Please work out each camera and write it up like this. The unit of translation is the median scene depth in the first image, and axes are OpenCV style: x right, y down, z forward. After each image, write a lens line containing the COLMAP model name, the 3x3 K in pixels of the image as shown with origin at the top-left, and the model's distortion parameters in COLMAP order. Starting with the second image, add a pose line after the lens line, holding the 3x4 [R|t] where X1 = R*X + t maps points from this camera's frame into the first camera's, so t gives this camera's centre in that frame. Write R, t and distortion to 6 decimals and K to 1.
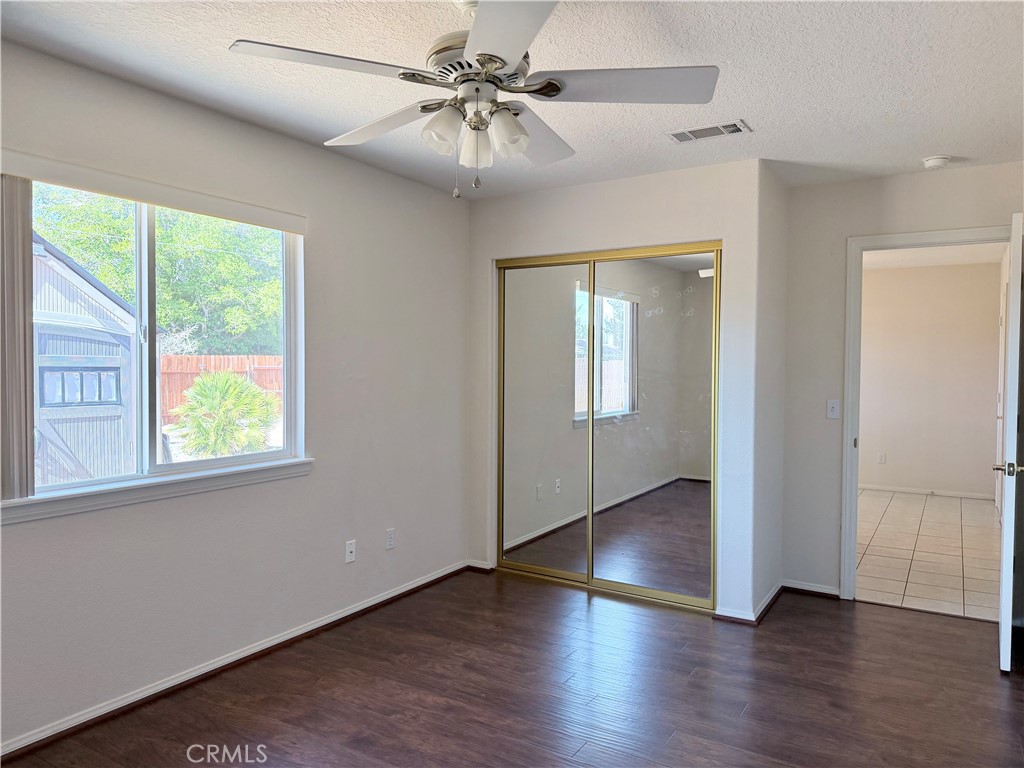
lens RADIAL K [[721.3, 0, 512.0], [0, 721.3, 384.0], [0, 0, 1]] dist [0.005695, 0.000068]
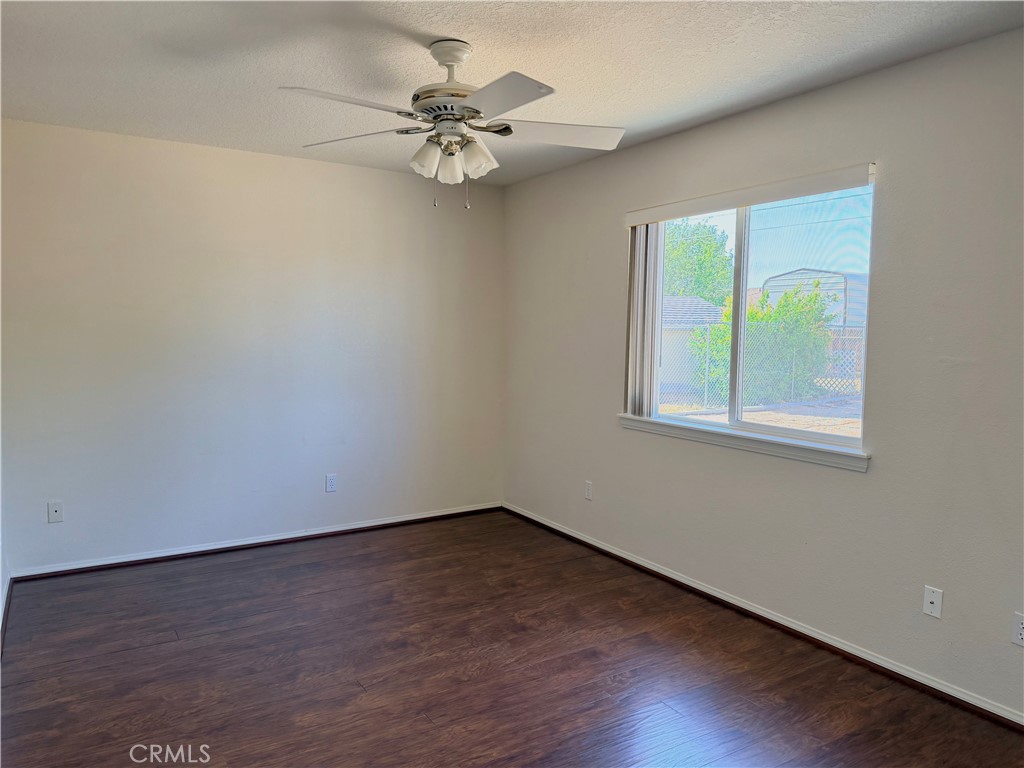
lens RADIAL K [[721.3, 0, 512.0], [0, 721.3, 384.0], [0, 0, 1]] dist [0.005695, 0.000068]
pose [[-0.443242, 0.055074, -0.894708, 0.716227], [-0.040803, 0.995837, 0.081513, -0.031066], [0.895473, 0.072637, -0.439150, 1.109430]]
